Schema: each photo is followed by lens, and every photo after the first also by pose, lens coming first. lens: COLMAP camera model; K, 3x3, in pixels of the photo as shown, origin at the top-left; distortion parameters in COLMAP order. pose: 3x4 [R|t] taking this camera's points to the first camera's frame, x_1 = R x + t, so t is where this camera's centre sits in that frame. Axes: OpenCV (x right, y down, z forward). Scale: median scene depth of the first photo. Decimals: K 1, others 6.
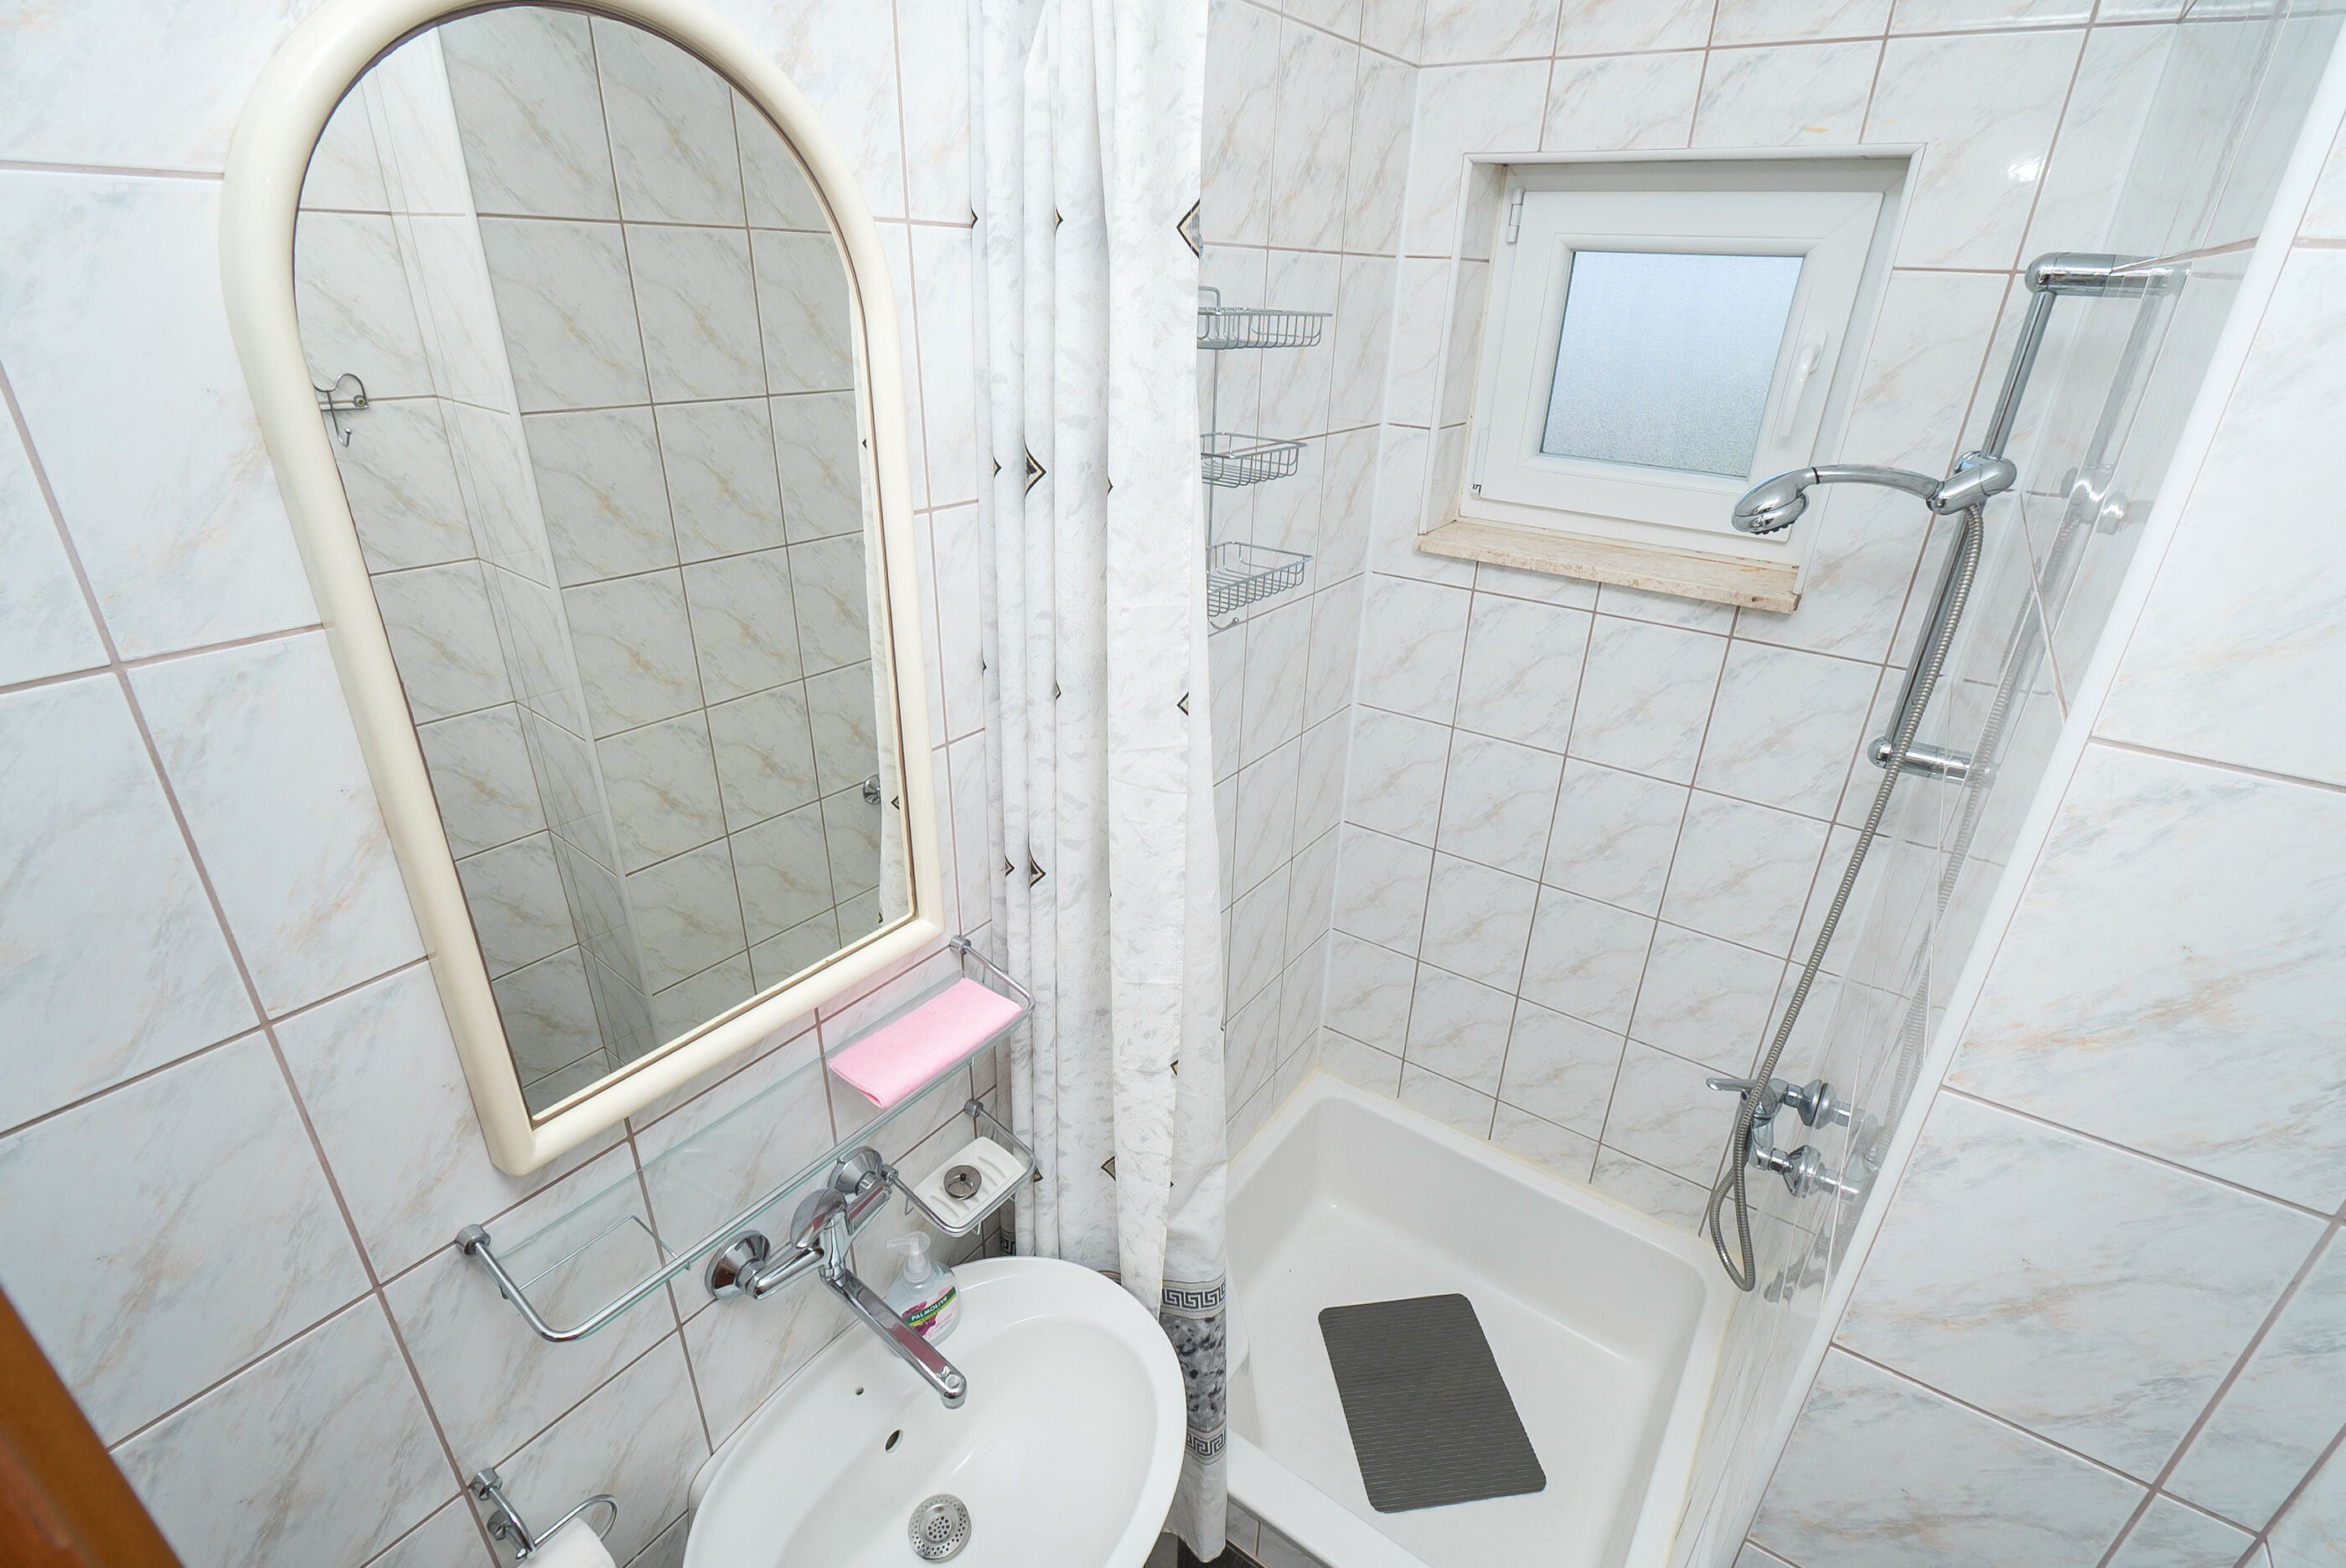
lens RADIAL K [[1050.7, 0, 1175.2], [0, 1050.7, 797.1], [0, 0, 1]] dist [-0.005943, -0.000668]
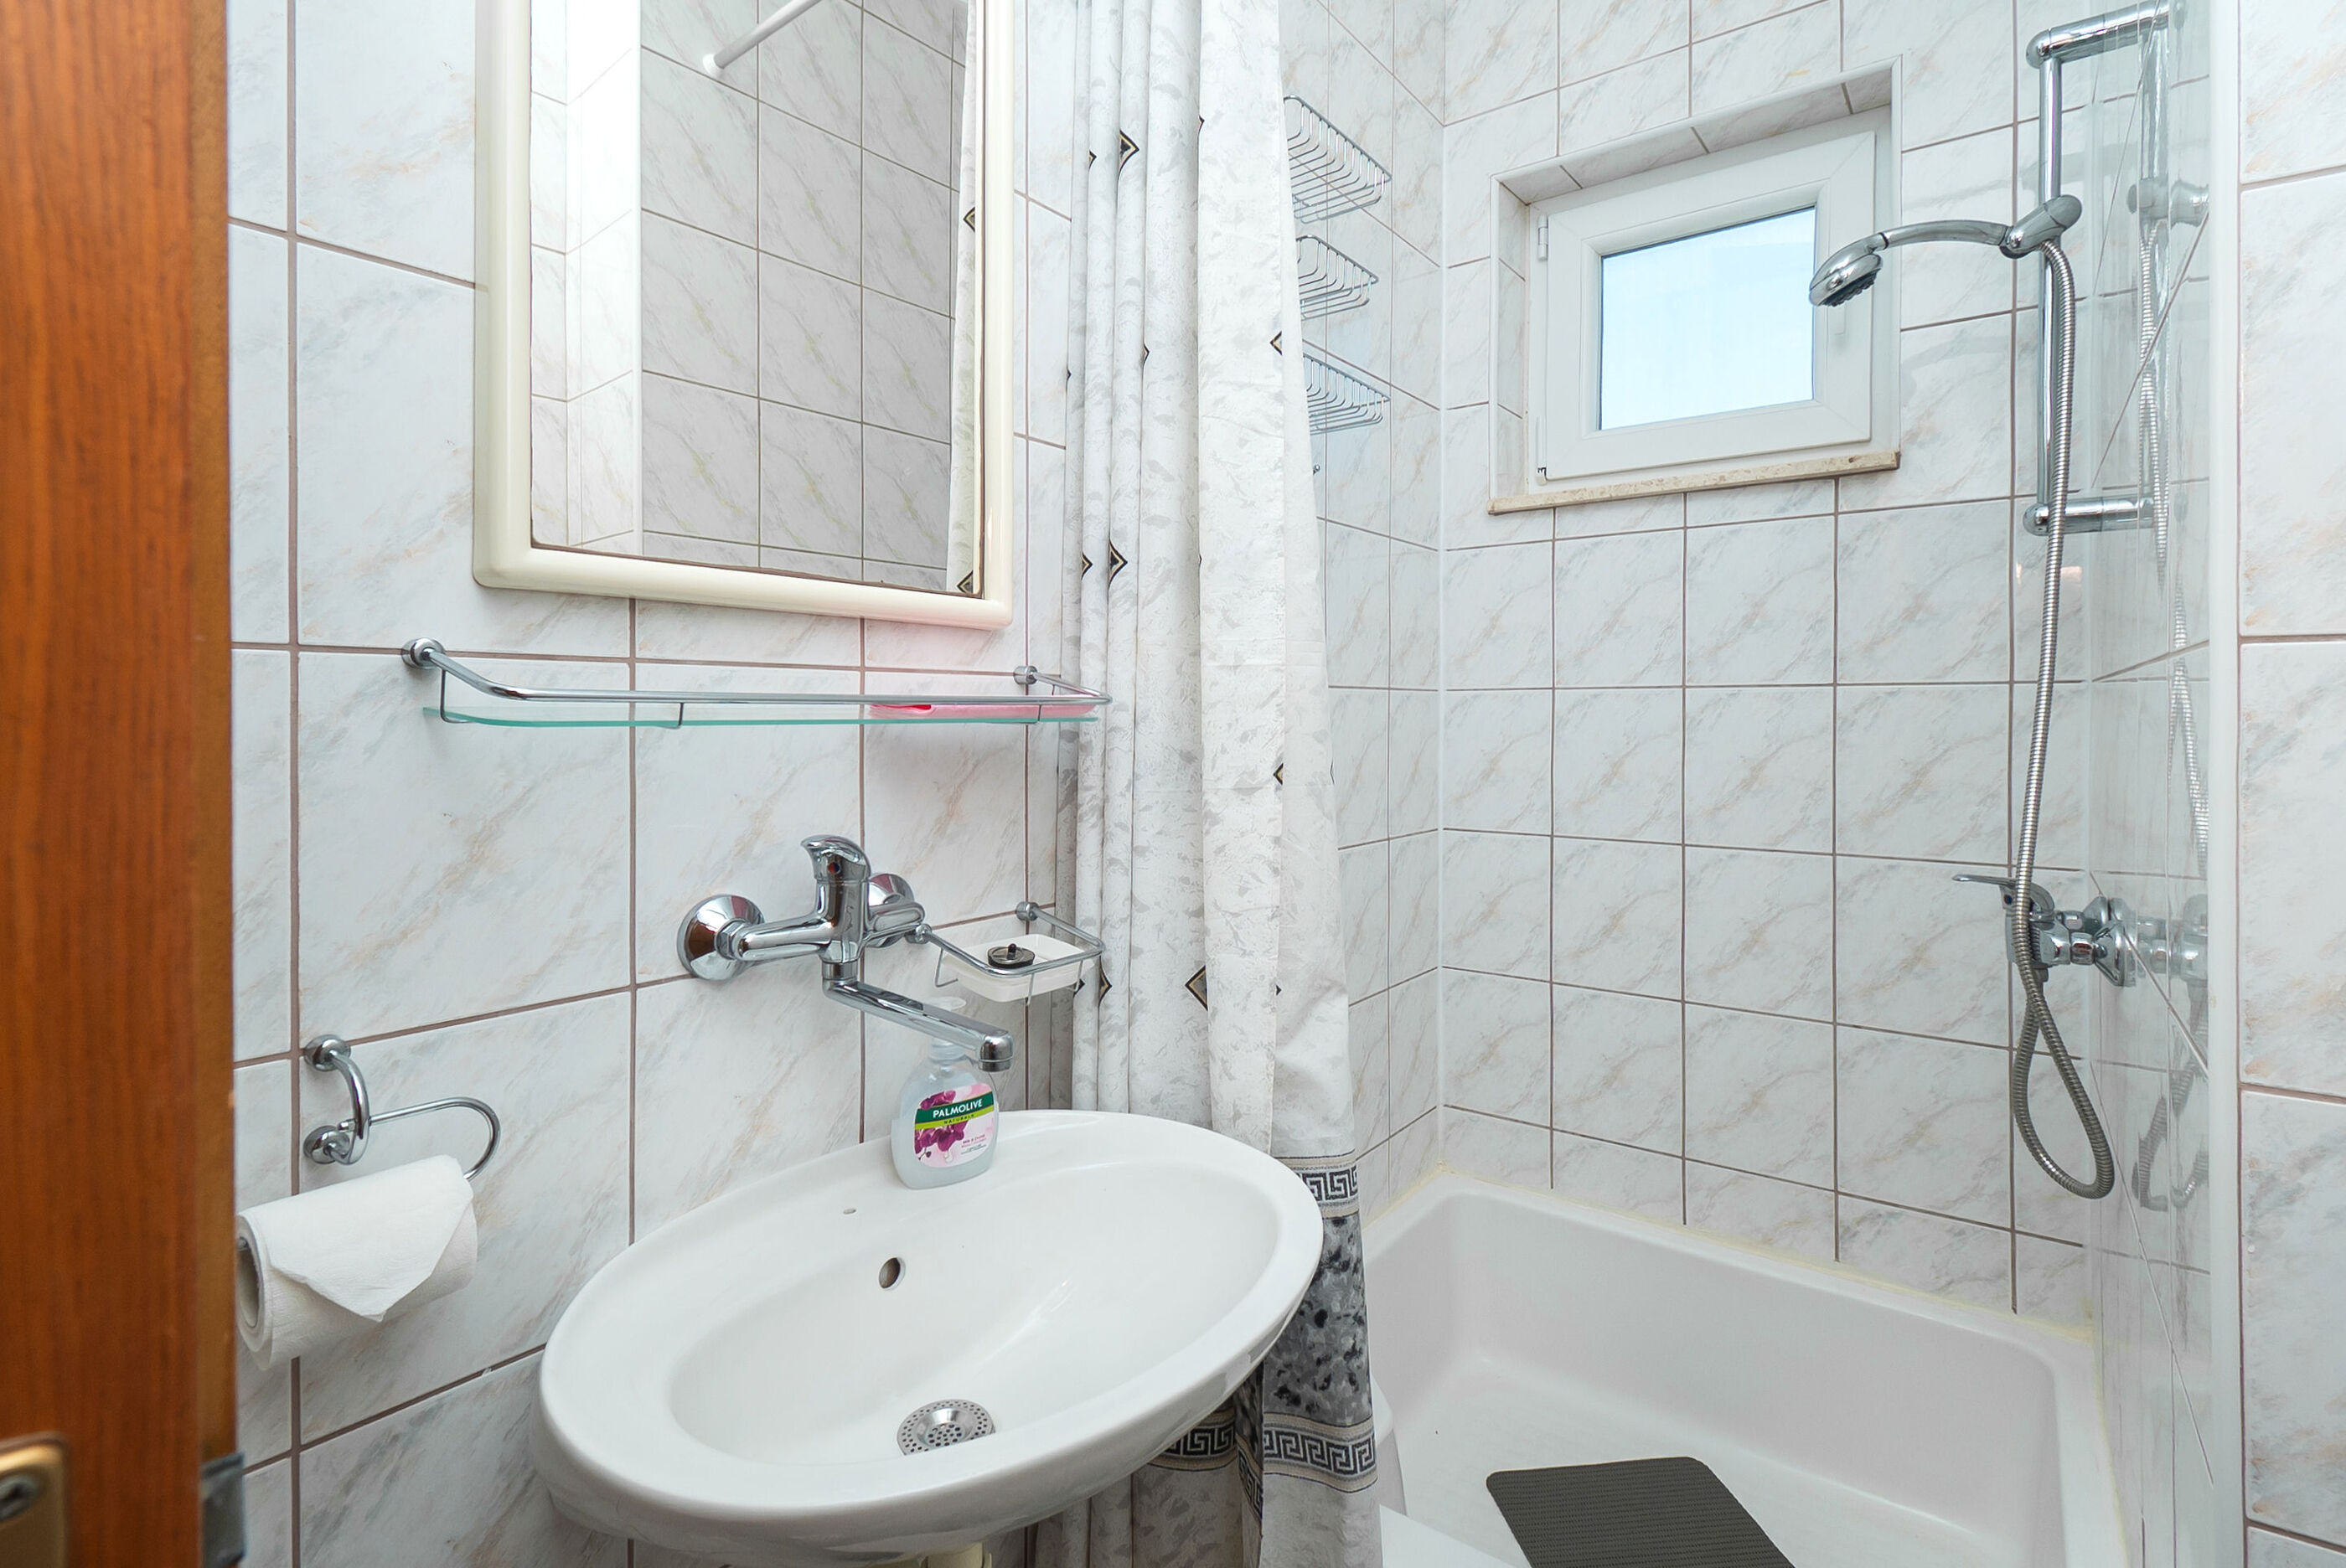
lens RADIAL K [[1092.9, 0, 1173.0], [0, 1092.9, 784.0], [0, 0, 1]] dist [0.010916, -0.013386]
pose [[0.999024, -0.022098, -0.038246, -0.050753], [0.003839, 0.906031, -0.423194, 0.619142], [0.044004, 0.422634, 0.905231, 0.224697]]
